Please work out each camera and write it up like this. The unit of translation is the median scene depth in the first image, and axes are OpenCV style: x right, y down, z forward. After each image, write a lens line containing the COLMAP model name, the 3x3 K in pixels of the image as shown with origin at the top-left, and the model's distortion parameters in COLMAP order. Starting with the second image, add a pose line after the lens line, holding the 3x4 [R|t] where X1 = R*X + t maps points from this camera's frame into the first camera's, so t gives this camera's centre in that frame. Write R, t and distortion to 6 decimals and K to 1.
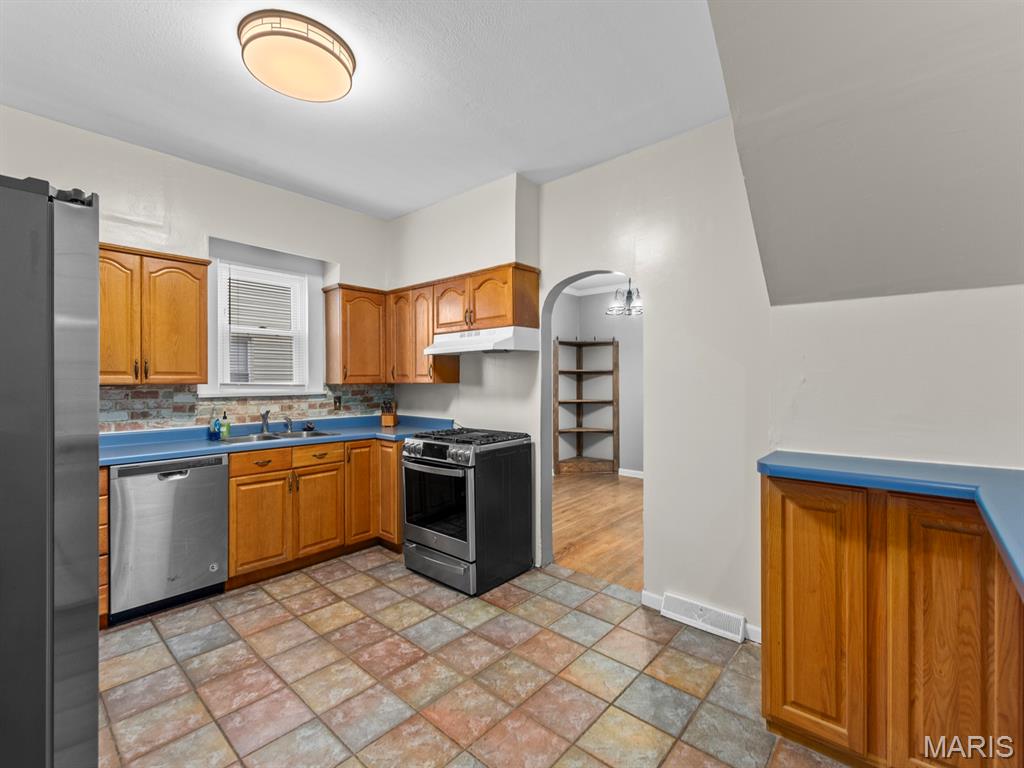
lens RADIAL K [[449.9, 0, 506.4], [0, 449.9, 383.6], [0, 0, 1]] dist [0.007133, -0.001716]
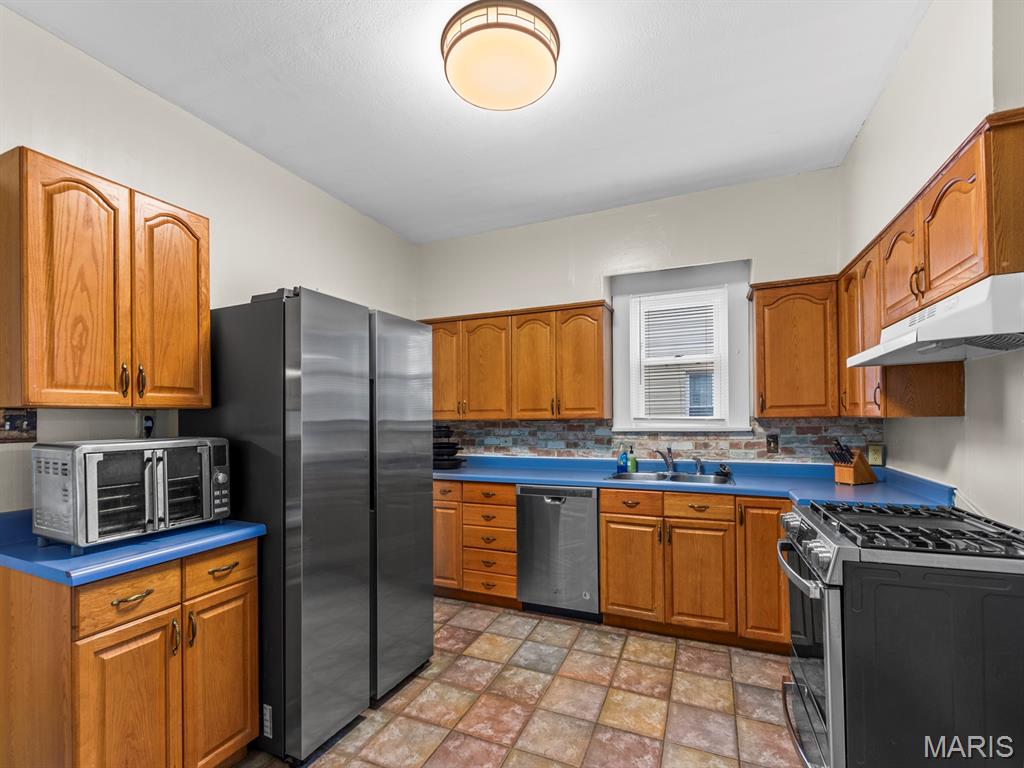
lens RADIAL K [[449.9, 0, 518.9], [0, 449.9, 419.9], [0, 0, 1]] dist [0.007133, -0.001716]
pose [[0.336038, 0.002415, -0.941845, 0.252838], [0.005230, 0.999977, 0.004430, -0.001716], [0.941834, -0.006415, 0.336018, 0.467631]]
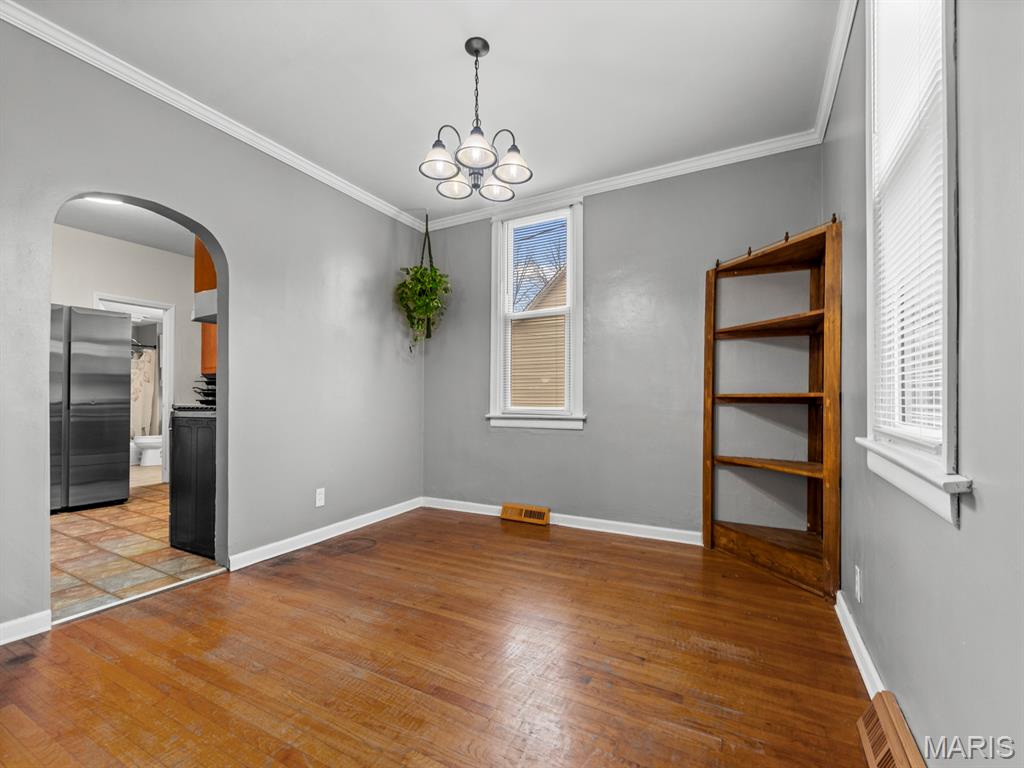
lens RADIAL K [[449.9, 0, 511.4], [0, 449.9, 388.9], [0, 0, 1]] dist [0.007133, -0.001716]
pose [[0.236516, -0.003307, -0.971622, 1.145036], [-0.005421, 0.999974, -0.004724, 0.077264], [0.971612, 0.006385, 0.236492, 1.450040]]
